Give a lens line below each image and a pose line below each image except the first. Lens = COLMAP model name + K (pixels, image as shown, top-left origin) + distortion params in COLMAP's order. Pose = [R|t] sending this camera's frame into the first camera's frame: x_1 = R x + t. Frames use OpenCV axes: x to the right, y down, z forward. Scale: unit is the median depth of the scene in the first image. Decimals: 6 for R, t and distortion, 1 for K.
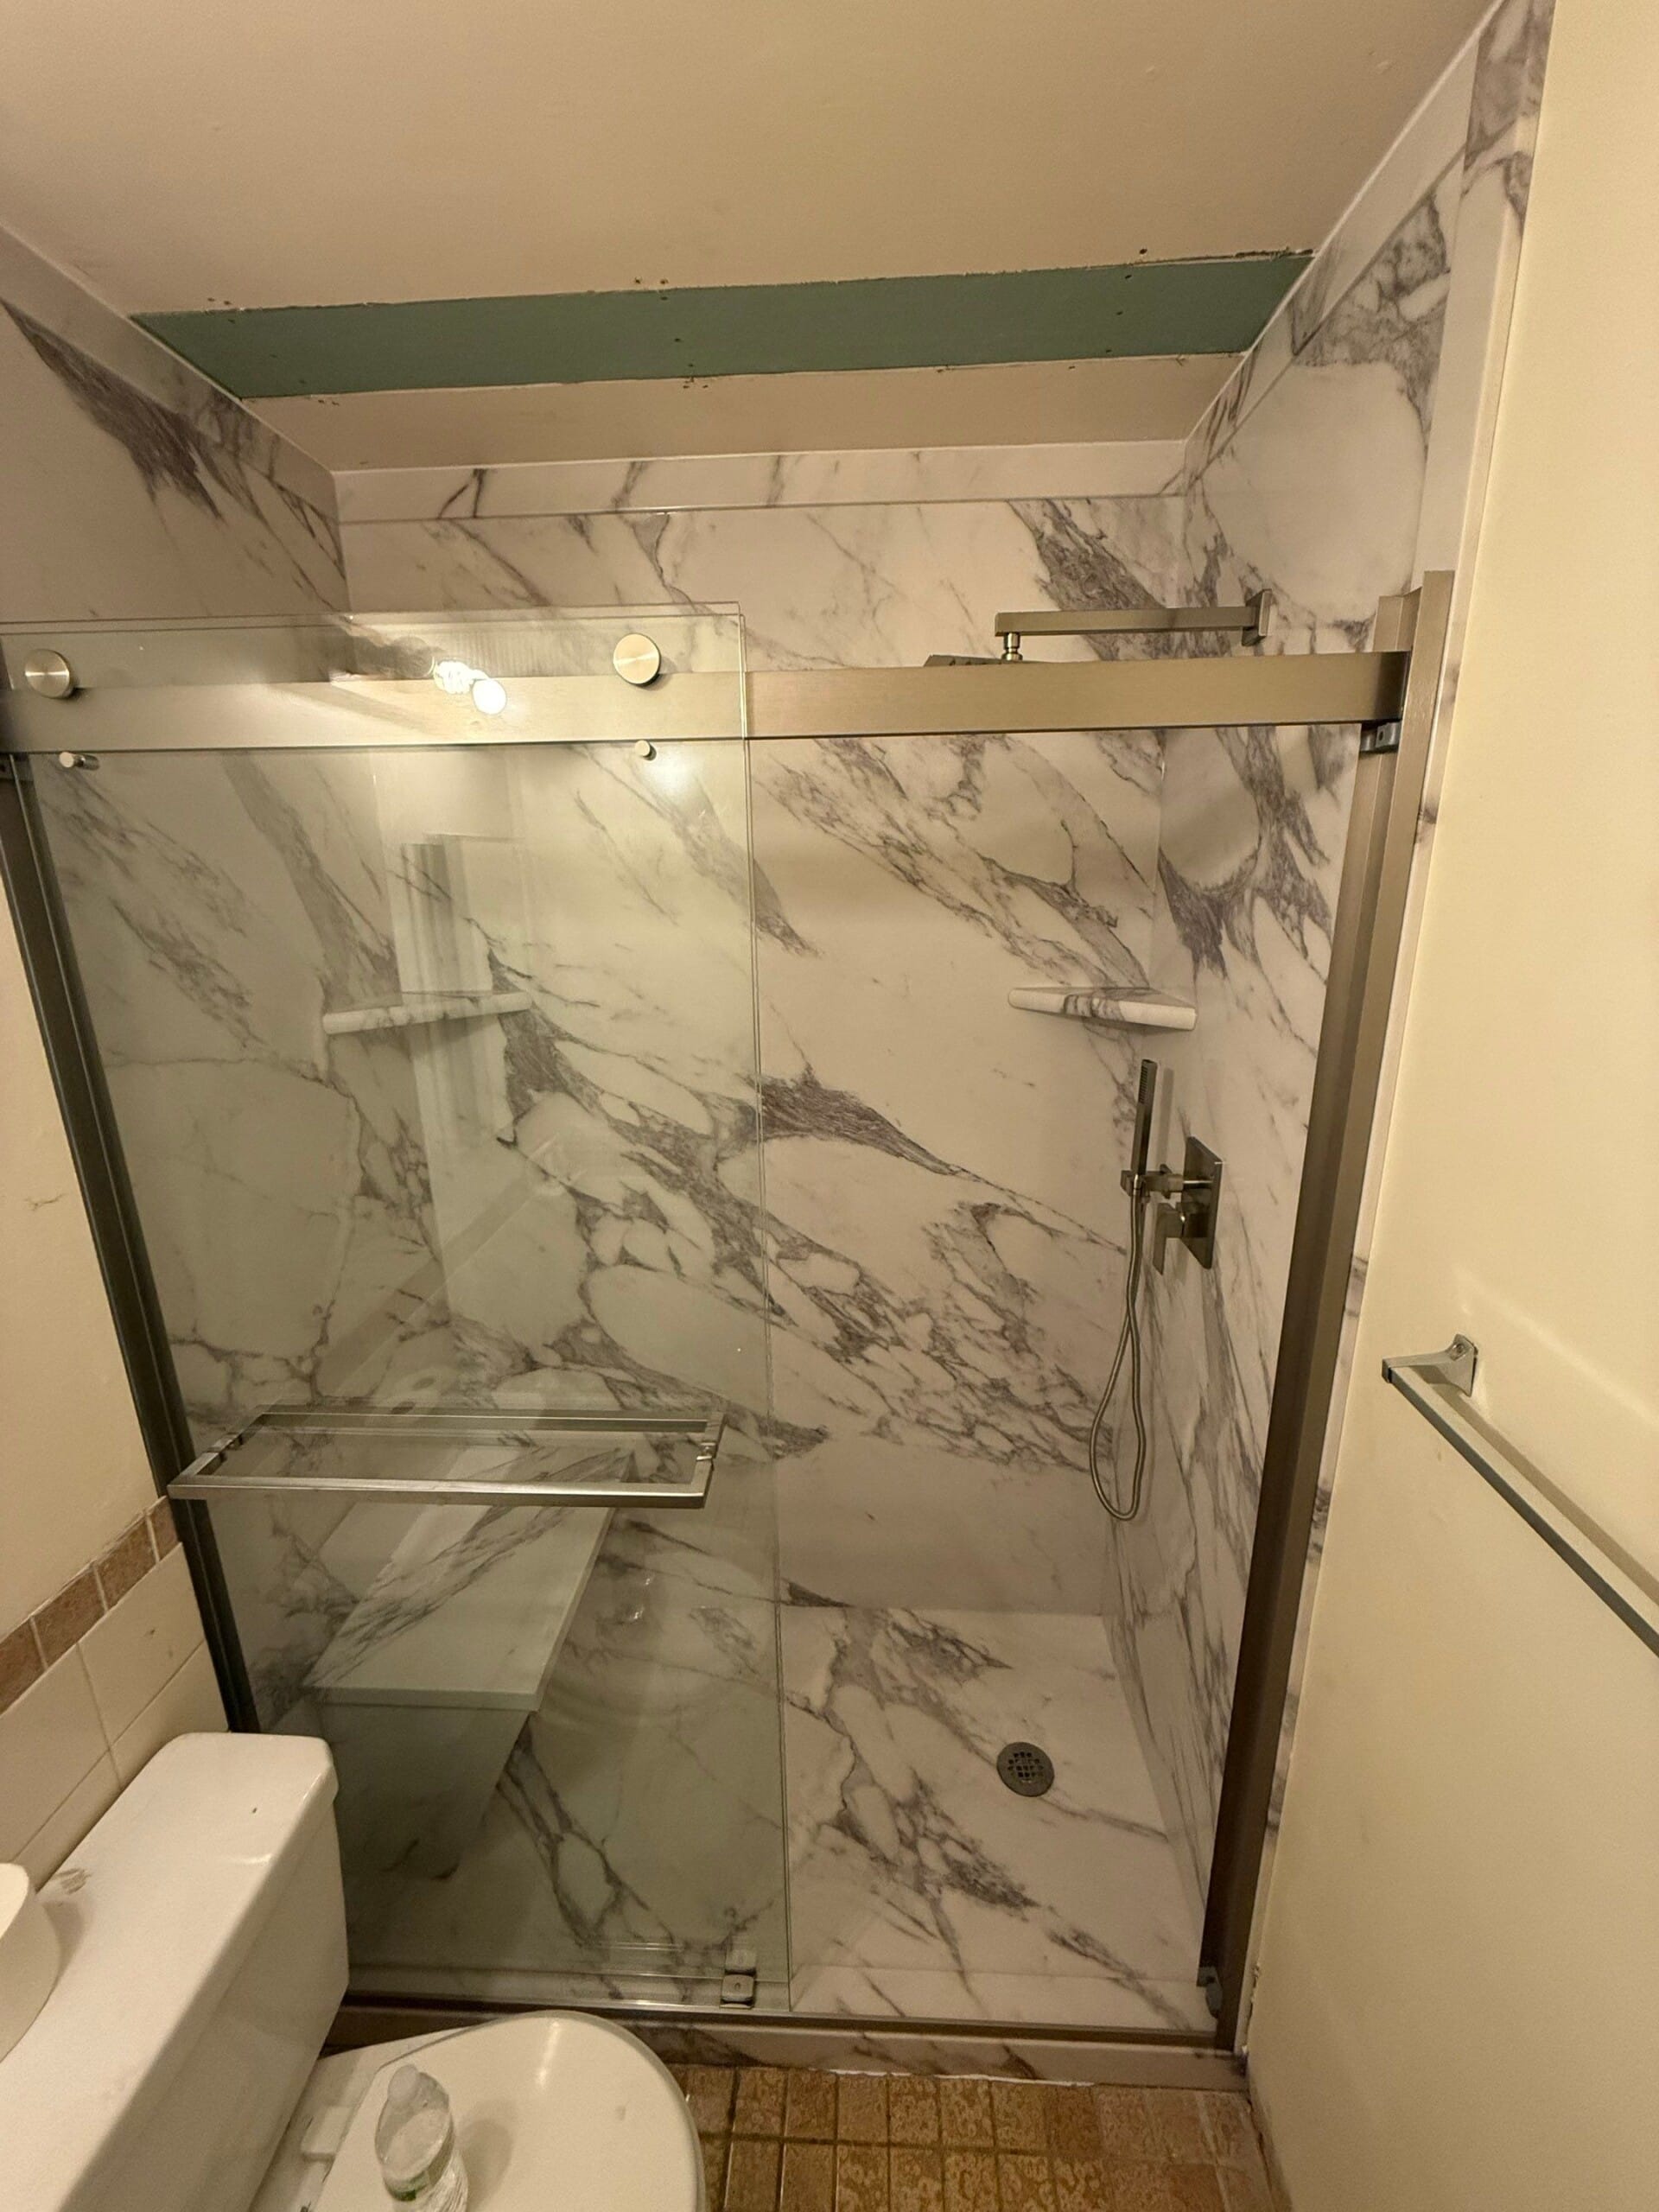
lens RADIAL K [[881.7, 0, 843.5], [0, 881.7, 1098.7], [0, 0, 1]] dist [-0.002287, -0.000419]
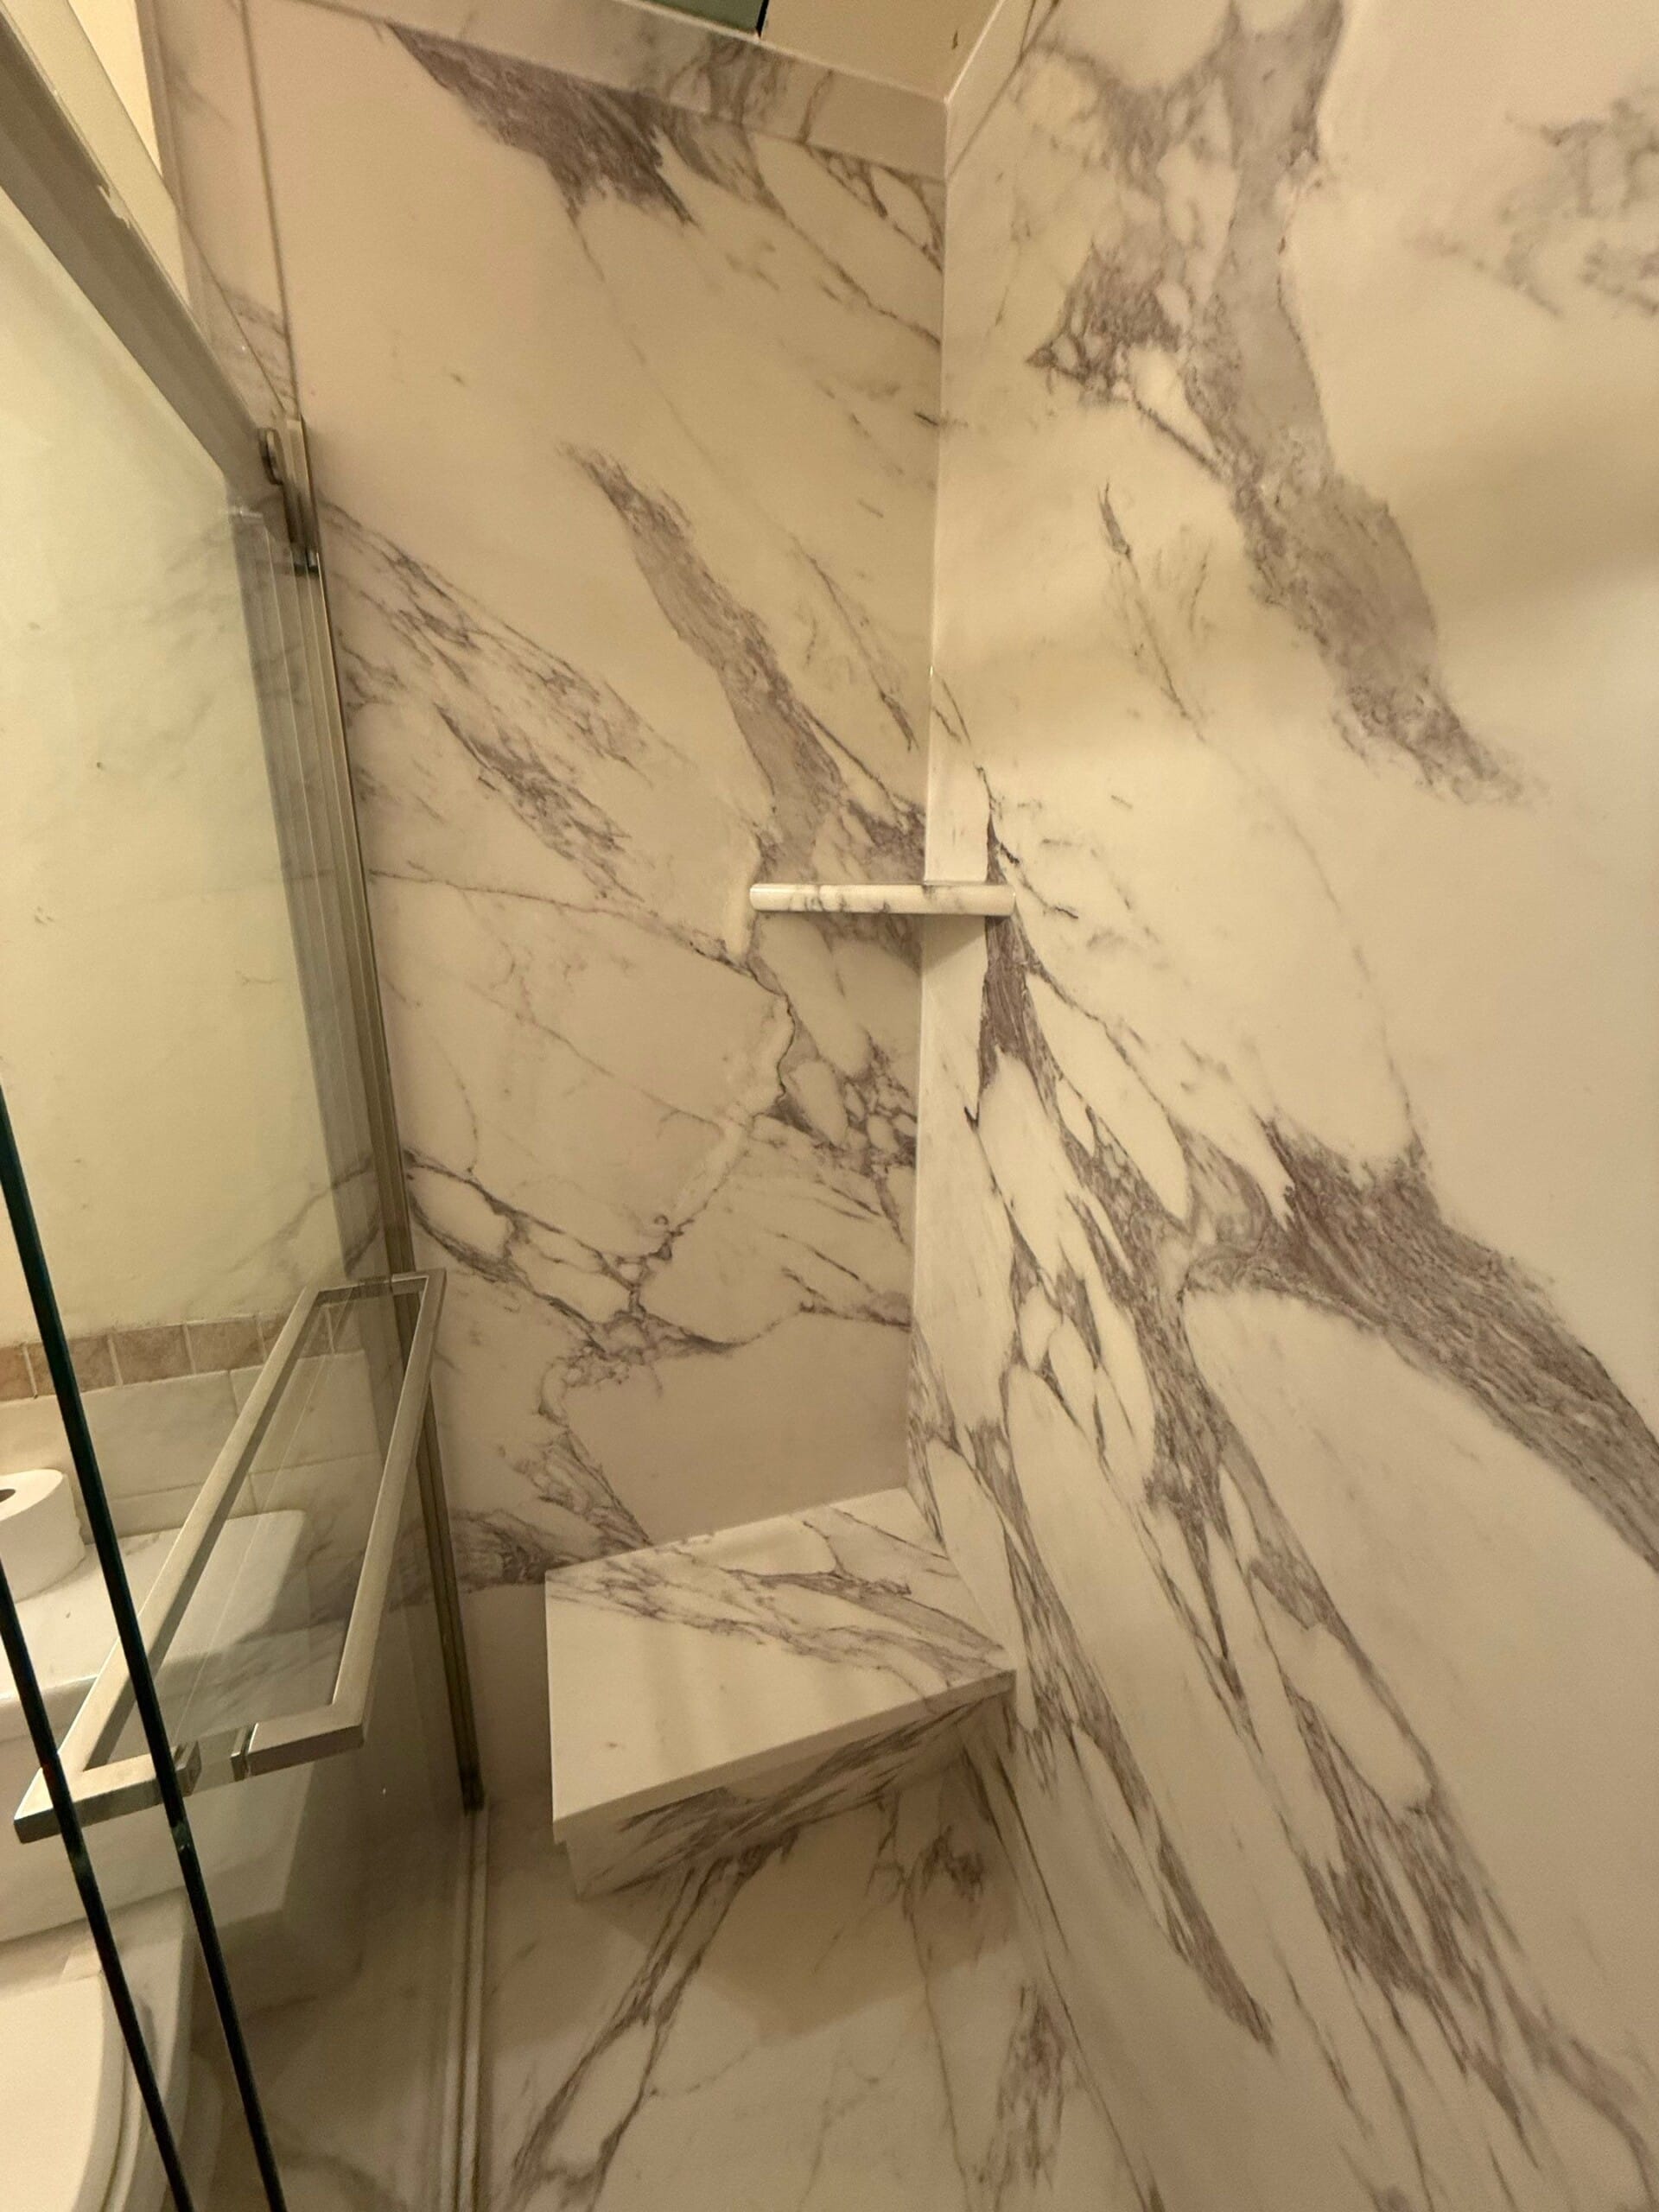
lens RADIAL K [[880.9, 0, 826.1], [0, 880.9, 1100.5], [0, 0, 1]] dist [-0.001532, 0.000554]
pose [[0.353428, 0.259378, -0.898783, 0.189809], [-0.245295, 0.952868, 0.178529, -0.060106], [0.902729, 0.157369, 0.400394, 0.696197]]
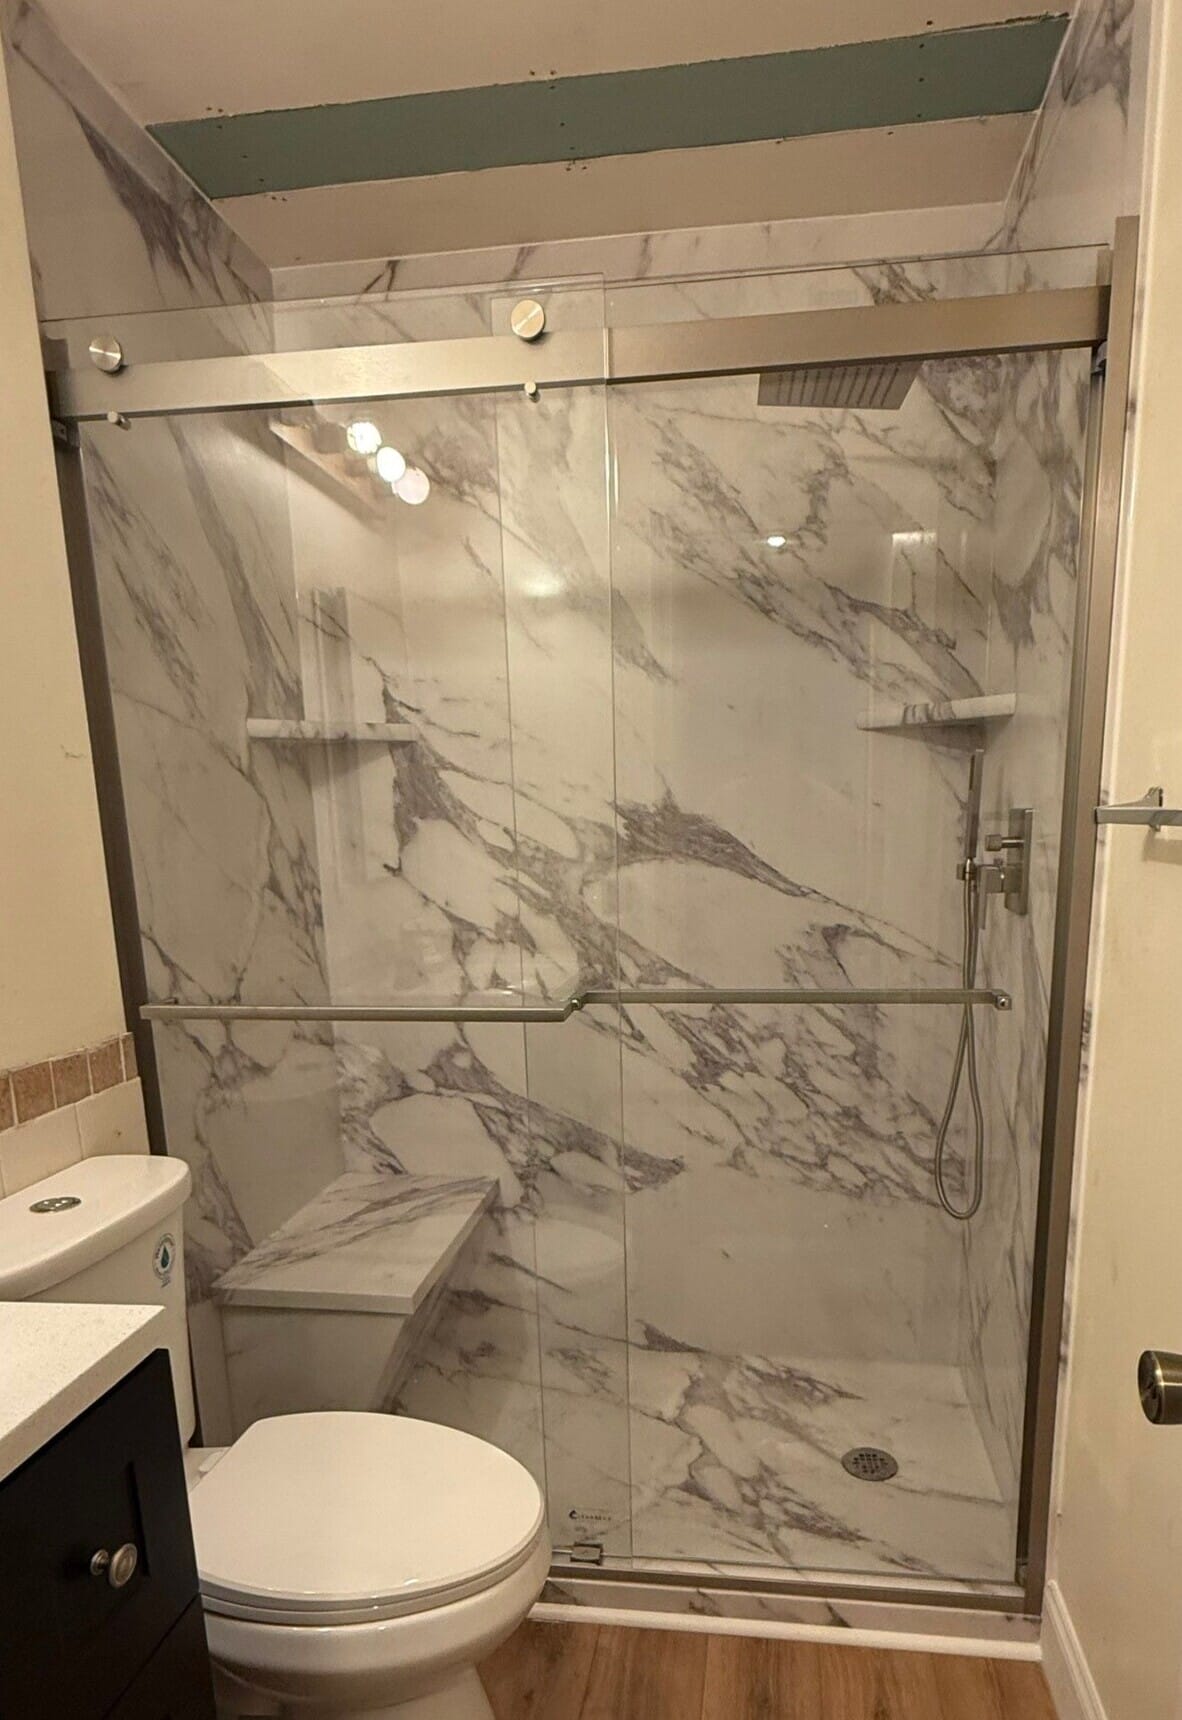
lens RADIAL K [[1020.2, 0, 654.4], [0, 1020.2, 1024.3], [0, 0, 1]] dist [-0.003352, -0.002005]
pose [[0.996748, 0.011169, -0.079806, 0.048333], [-0.015438, 0.998471, -0.053077, 0.333649], [0.079091, 0.054137, 0.995396, -0.241487]]
